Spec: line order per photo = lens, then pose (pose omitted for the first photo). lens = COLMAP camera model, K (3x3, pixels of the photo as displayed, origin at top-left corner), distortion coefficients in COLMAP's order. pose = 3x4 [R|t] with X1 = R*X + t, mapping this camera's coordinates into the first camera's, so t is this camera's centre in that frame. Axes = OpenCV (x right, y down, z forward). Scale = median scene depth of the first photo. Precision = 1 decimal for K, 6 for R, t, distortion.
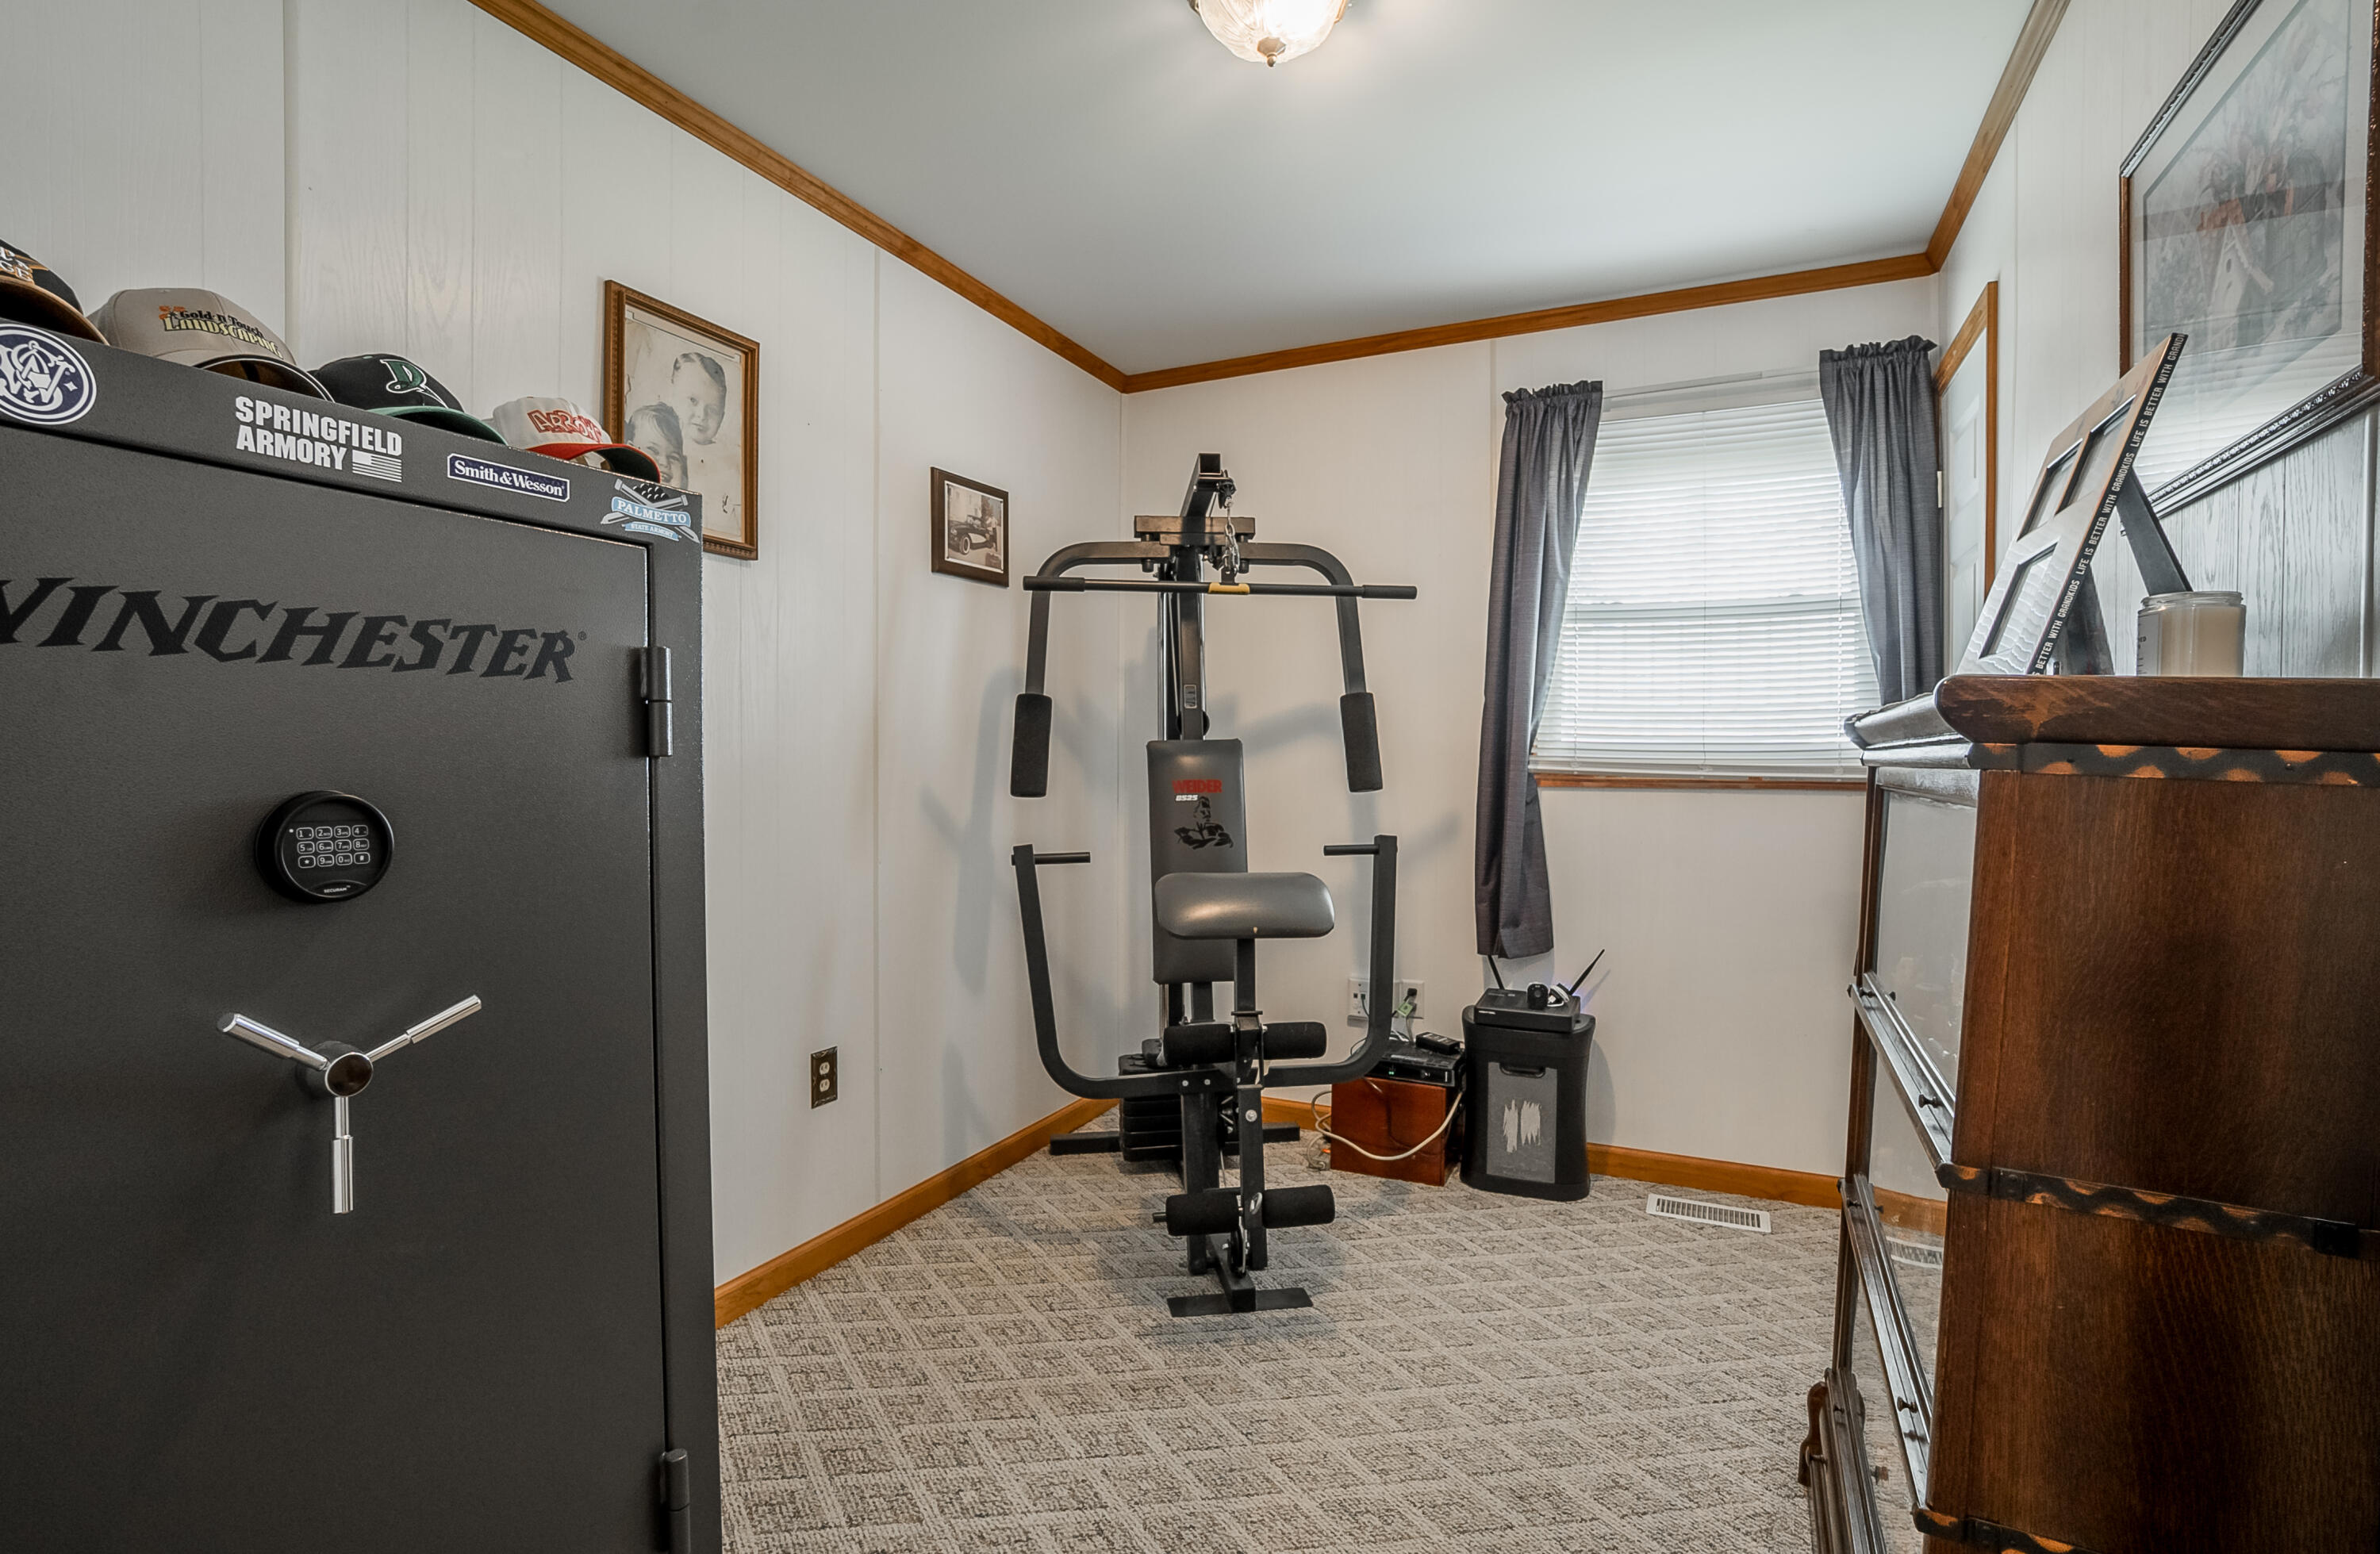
lens RADIAL K [[1065.0, 0, 1190.0], [0, 1065.0, 777.0], [0, 0, 1]] dist [-0.022106, 0.000089]
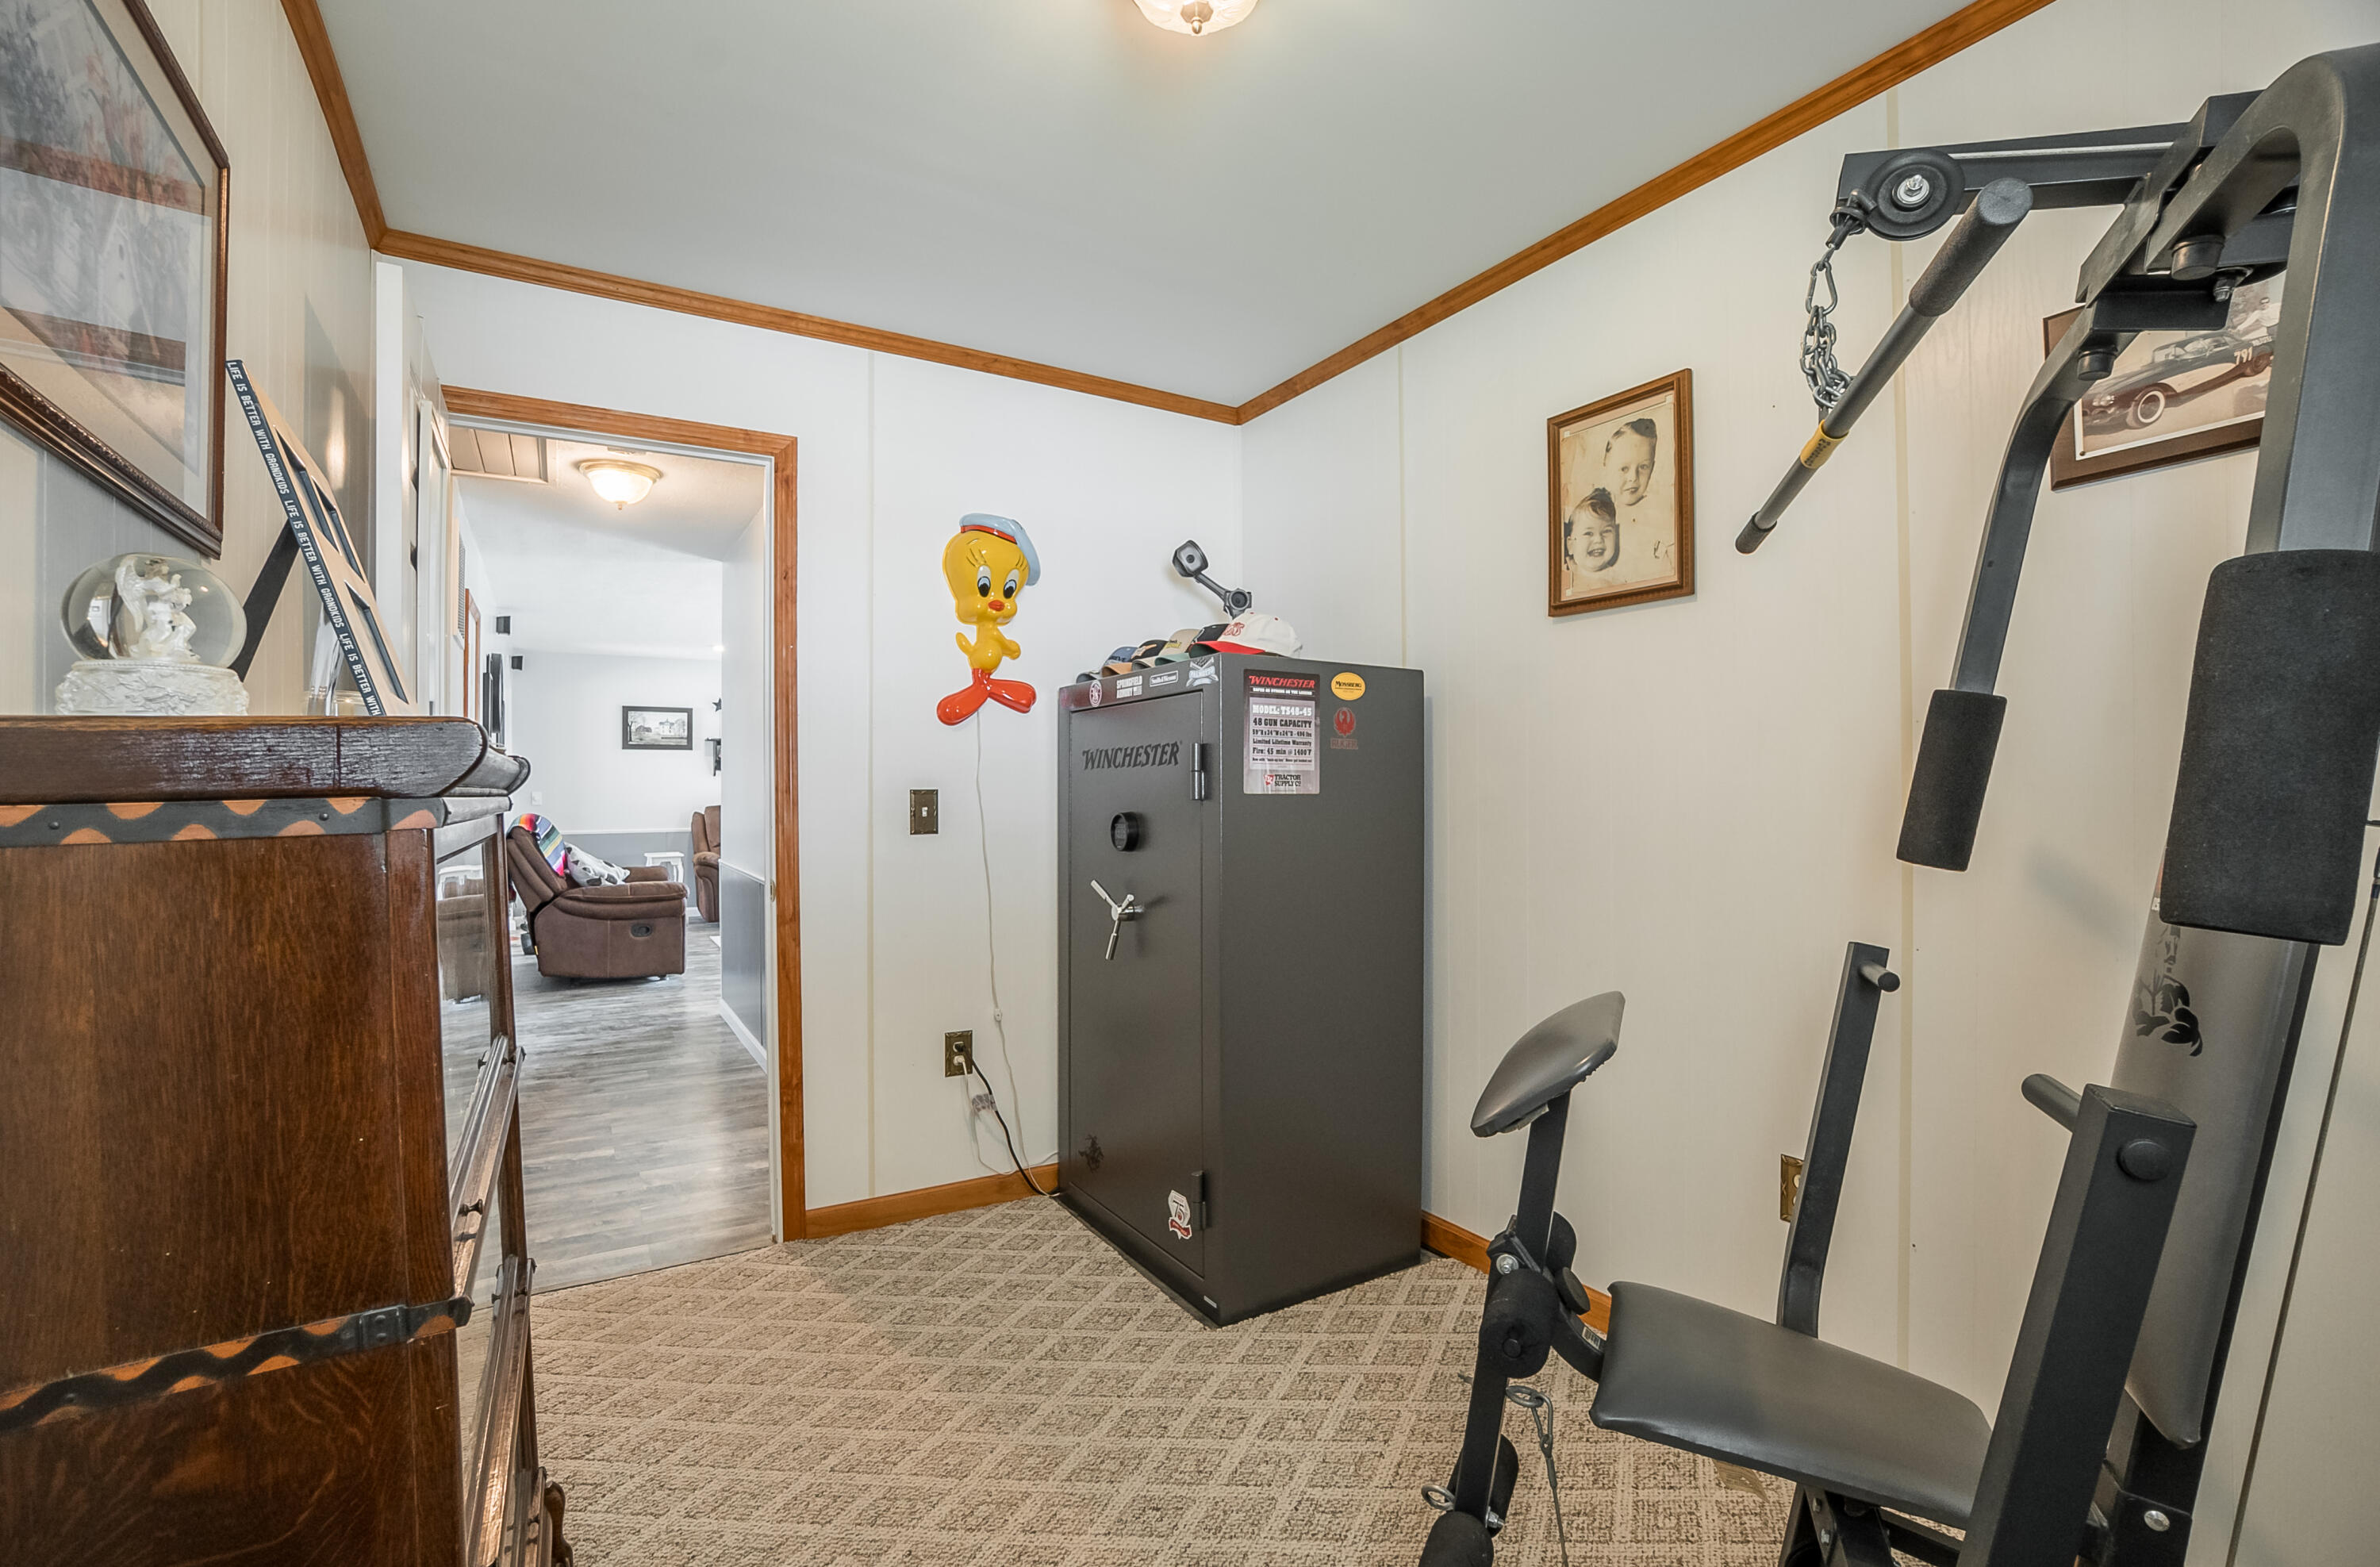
lens RADIAL K [[1084.2, 0, 1176.0], [0, 1084.2, 785.8], [0, 0, 1]] dist [-0.055230, 0.025046]
pose [[-0.535832, -0.003821, -0.844316, 0.694302], [-0.011921, 0.999924, 0.003040, -0.030291], [0.844240, 0.011694, -0.535837, 1.195835]]
